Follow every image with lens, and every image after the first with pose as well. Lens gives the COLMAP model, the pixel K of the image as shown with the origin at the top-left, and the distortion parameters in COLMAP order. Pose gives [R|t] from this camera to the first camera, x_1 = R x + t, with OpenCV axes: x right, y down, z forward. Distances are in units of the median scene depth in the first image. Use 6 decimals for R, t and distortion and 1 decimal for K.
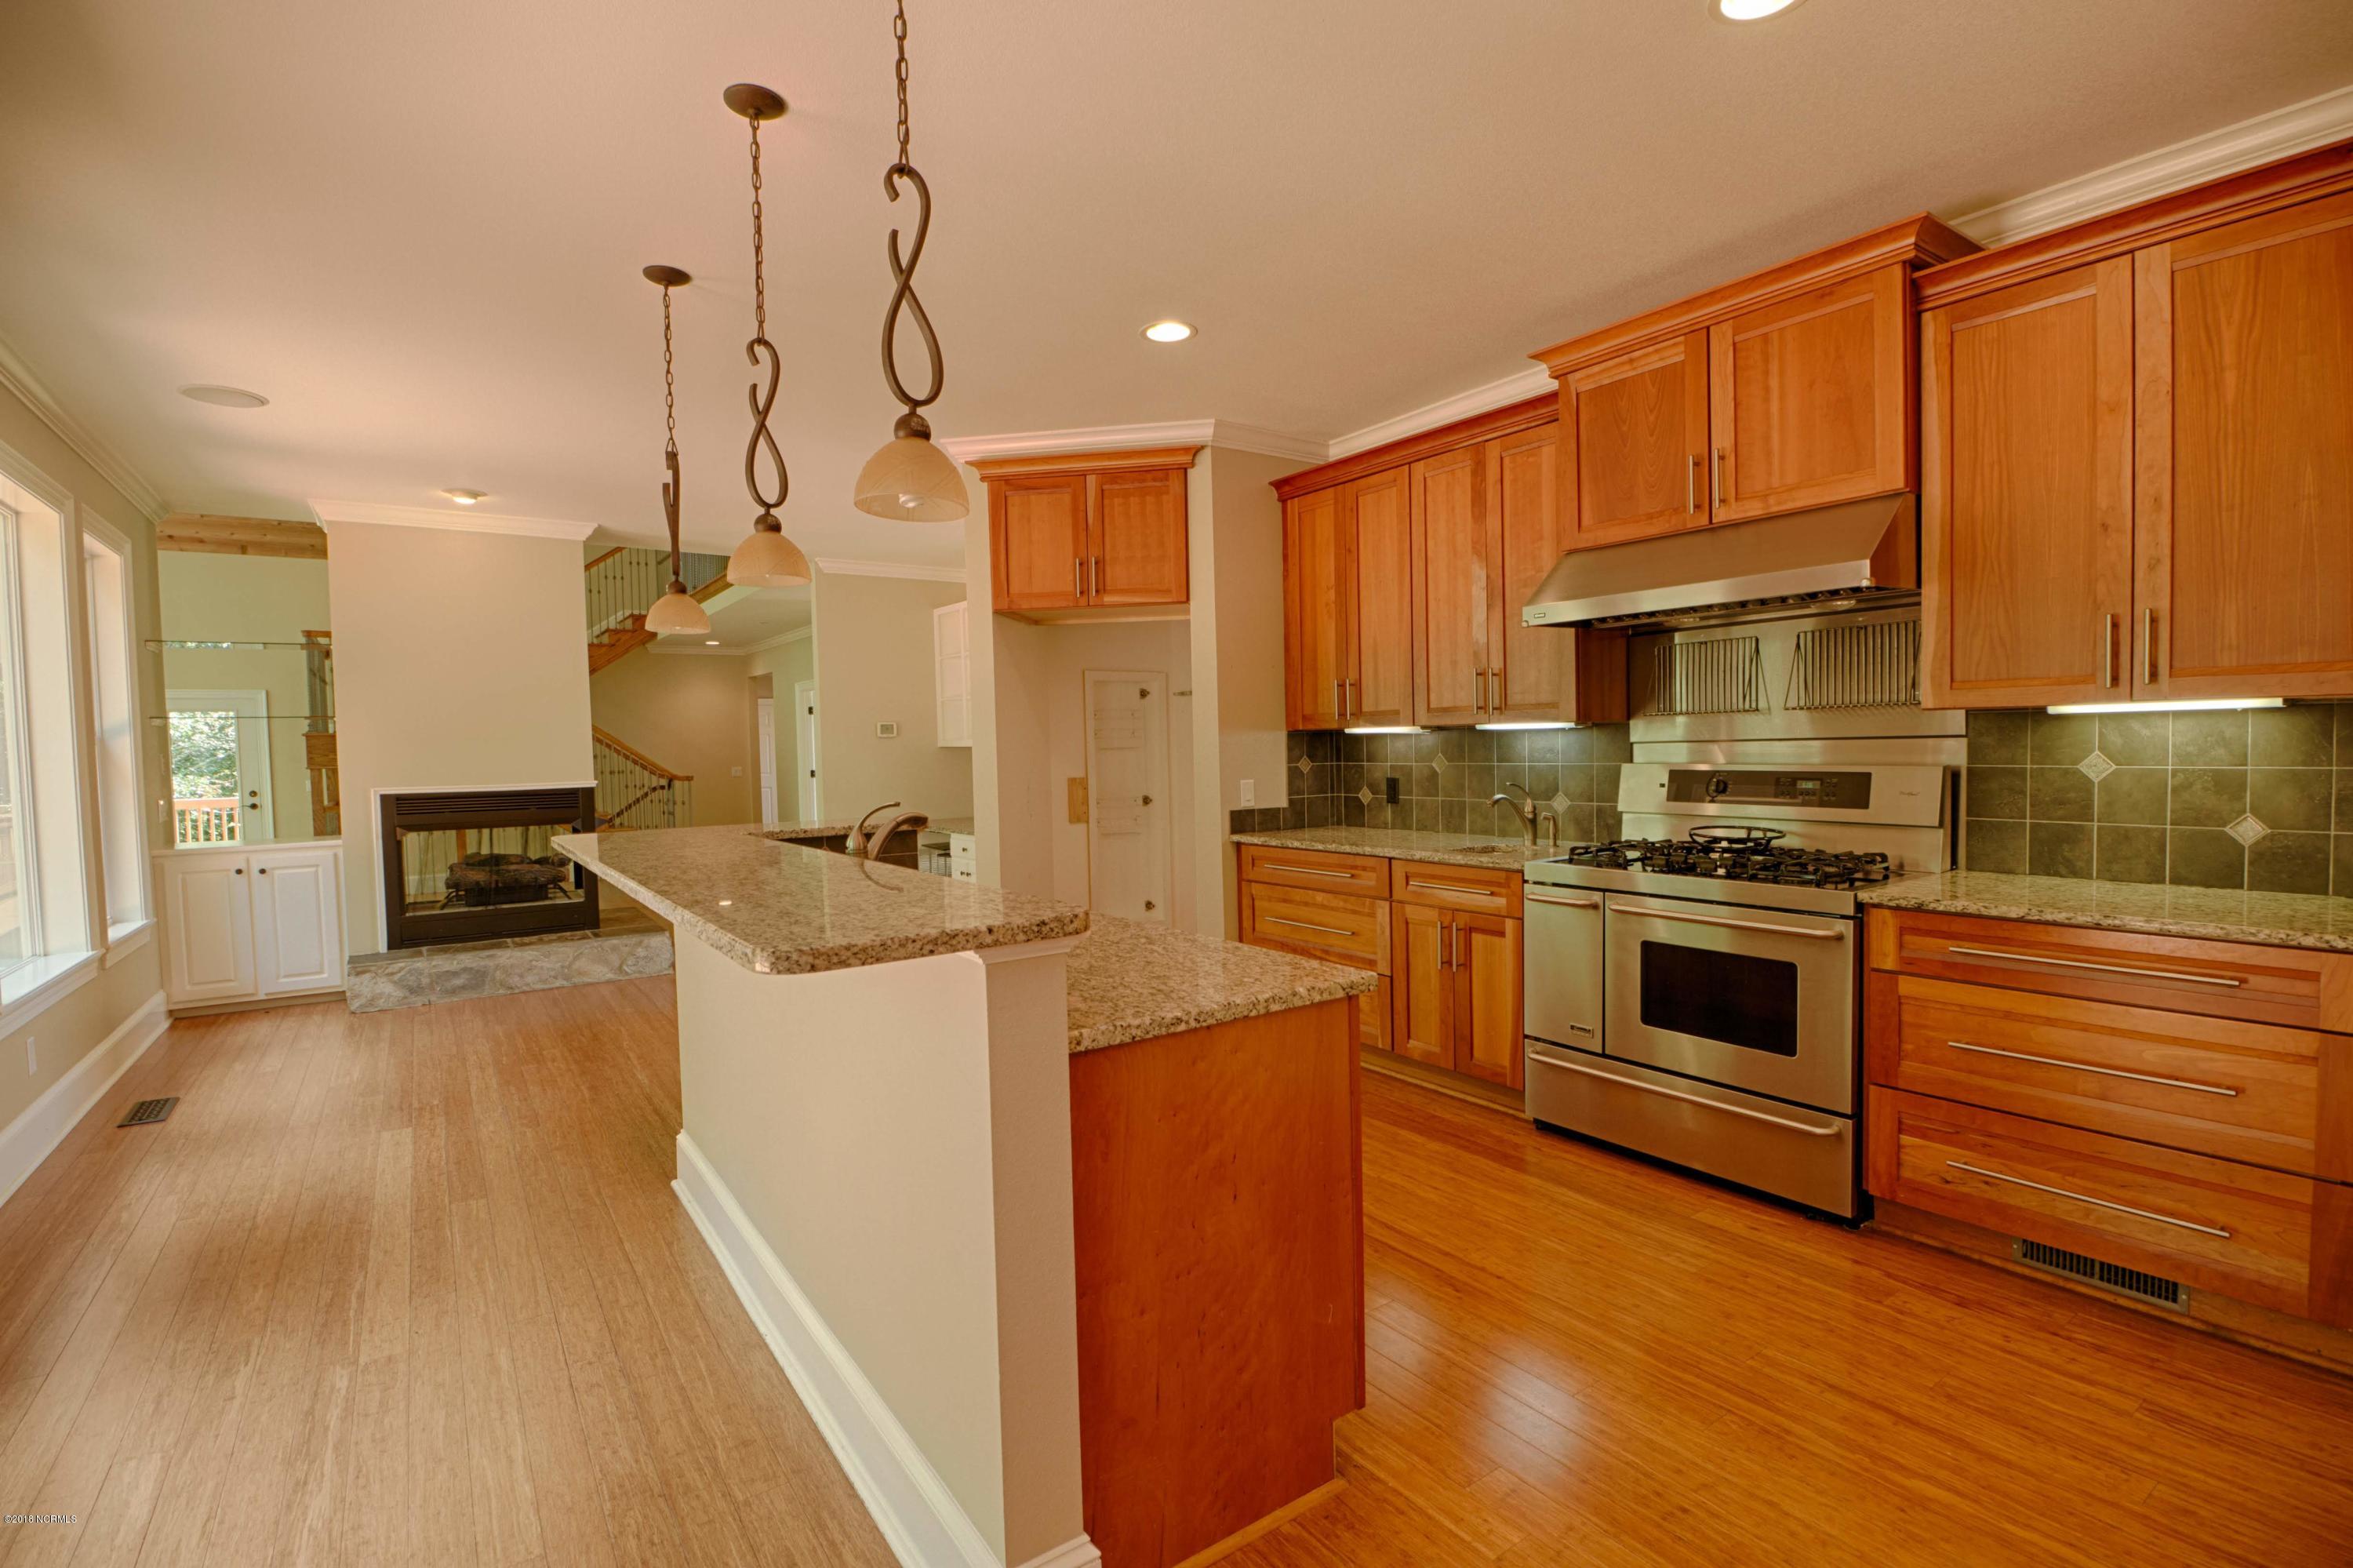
lens RADIAL K [[1084.6, 0, 1183.6], [0, 1084.6, 787.3], [0, 0, 1]] dist [0.000511, -0.014708]
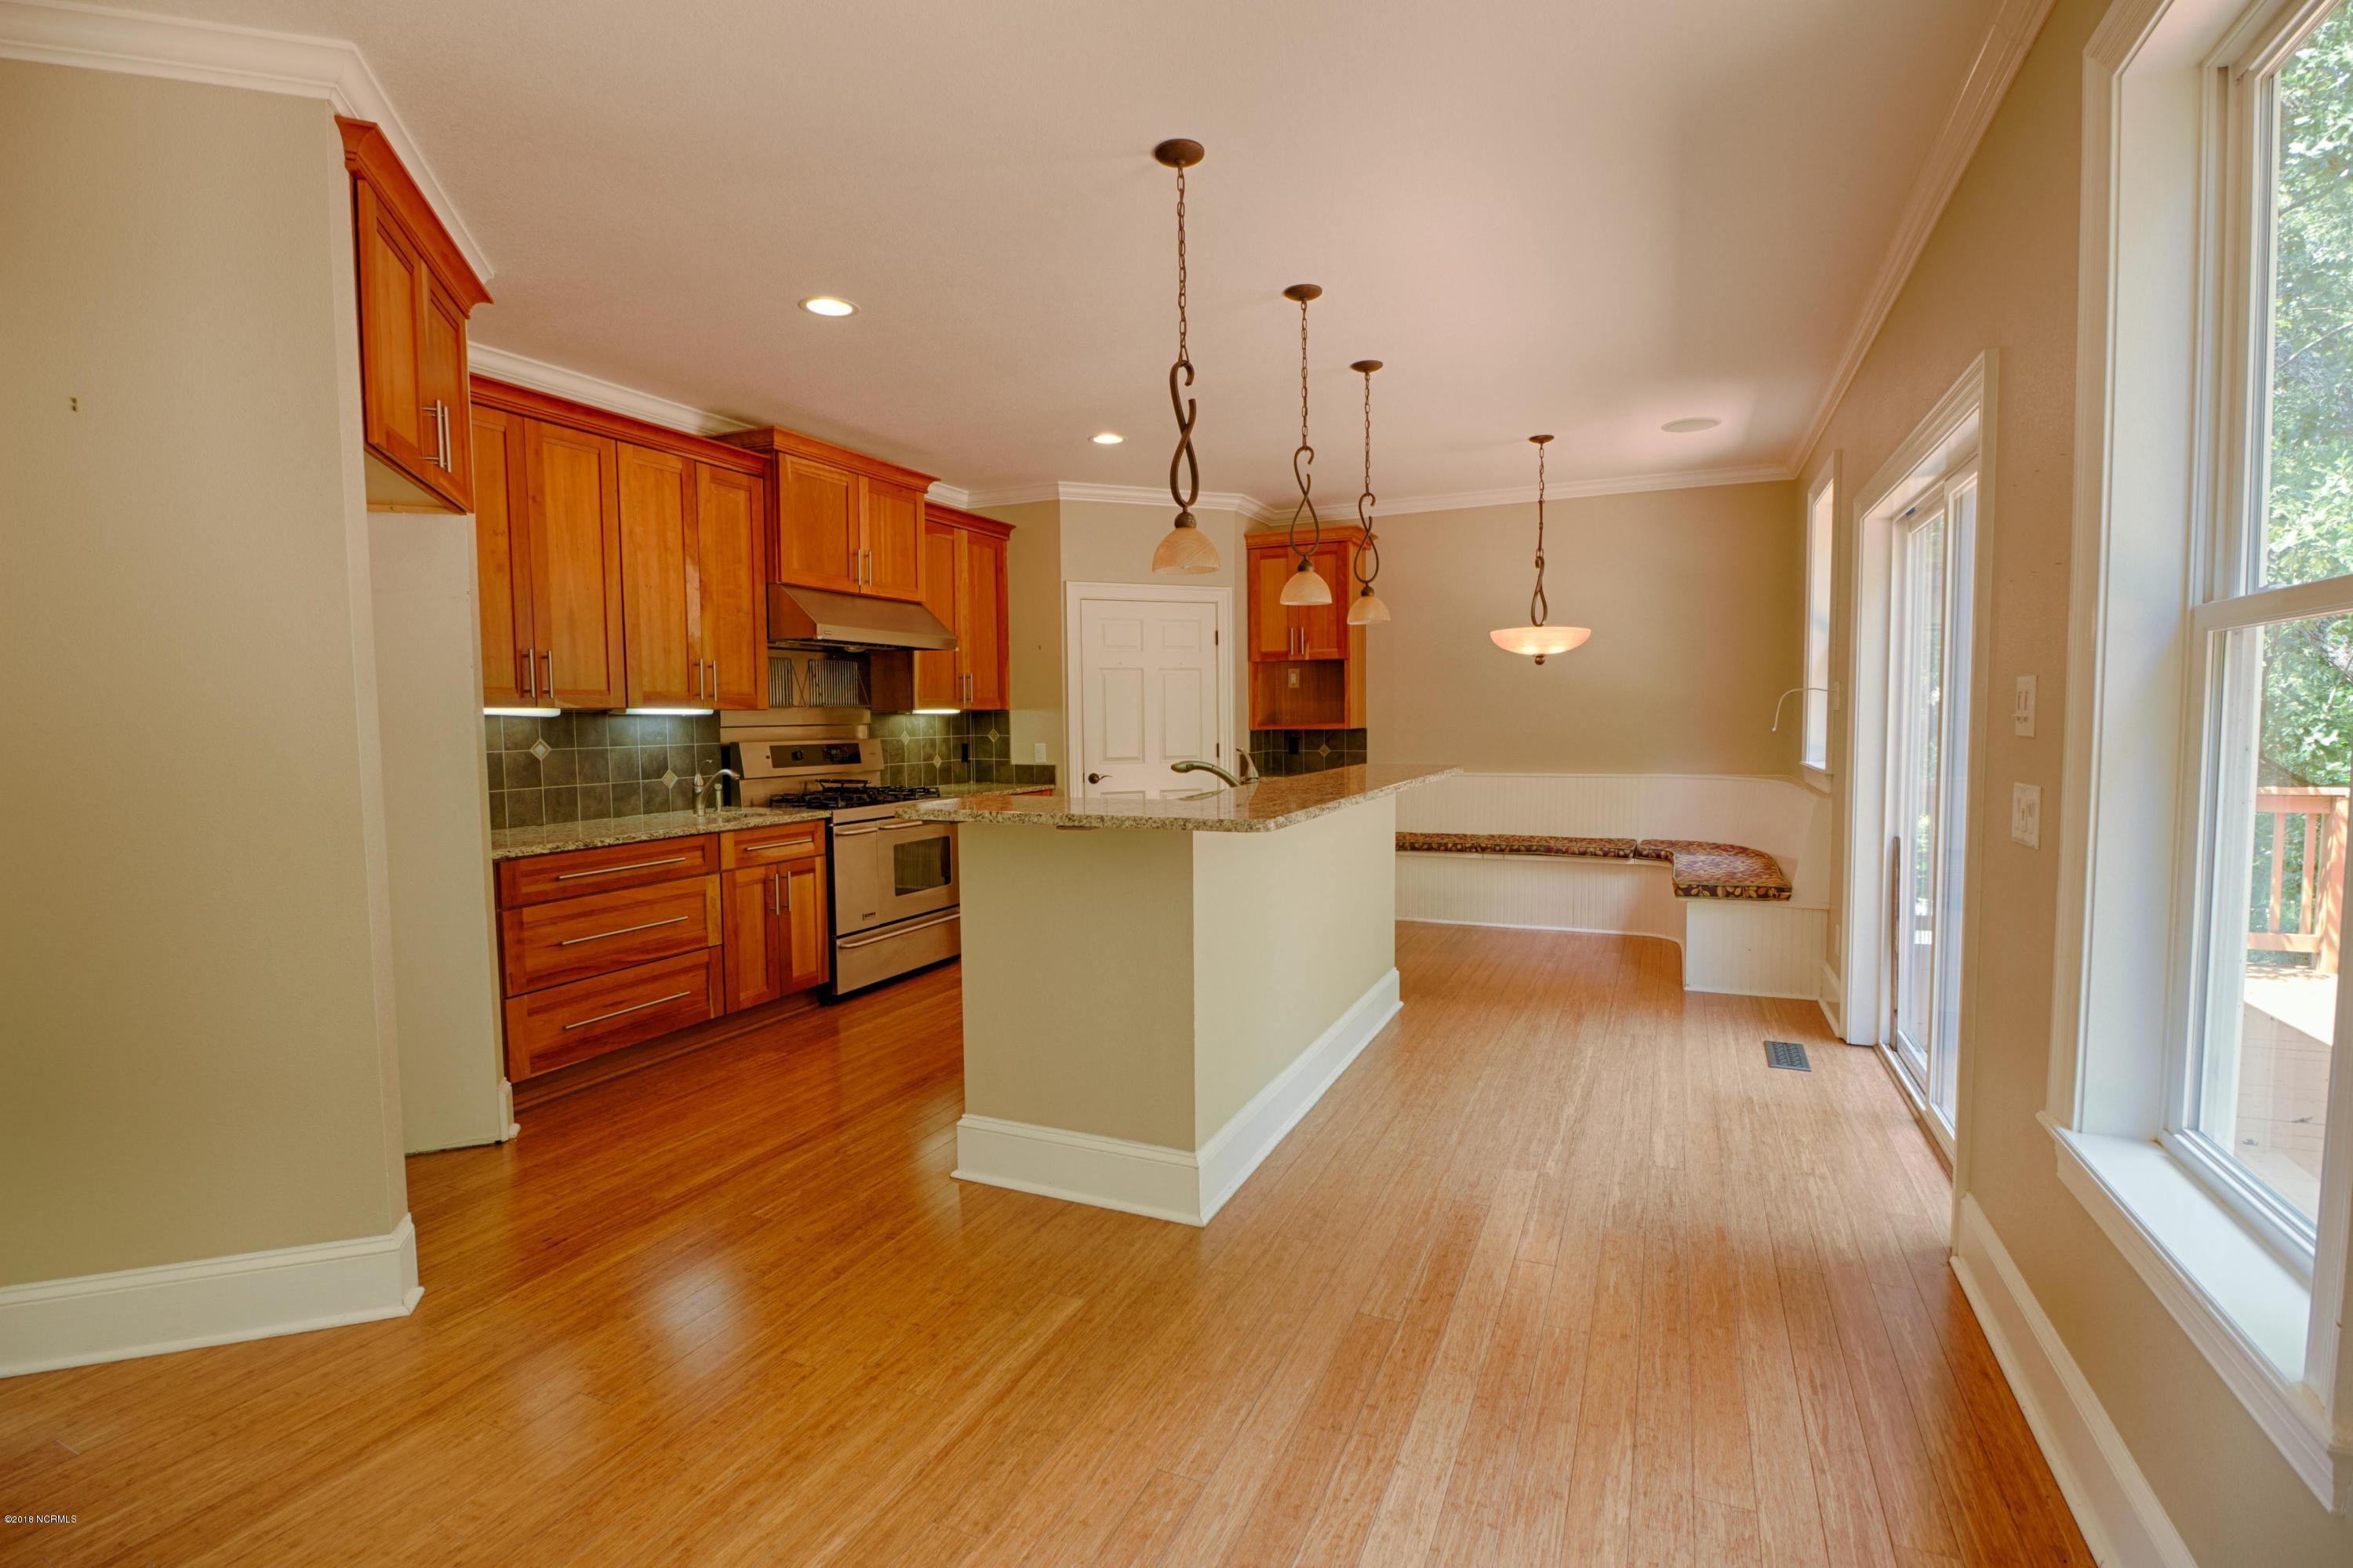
lens RADIAL K [[1084.6, 0, 1183.6], [0, 1084.6, 787.3], [0, 0, 1]] dist [0.000511, -0.014708]
pose [[-0.509702, -0.030257, 0.859819, -0.987556], [0.054284, 0.996259, 0.067237, -0.026537], [-0.858637, 0.080946, -0.506153, 1.183047]]
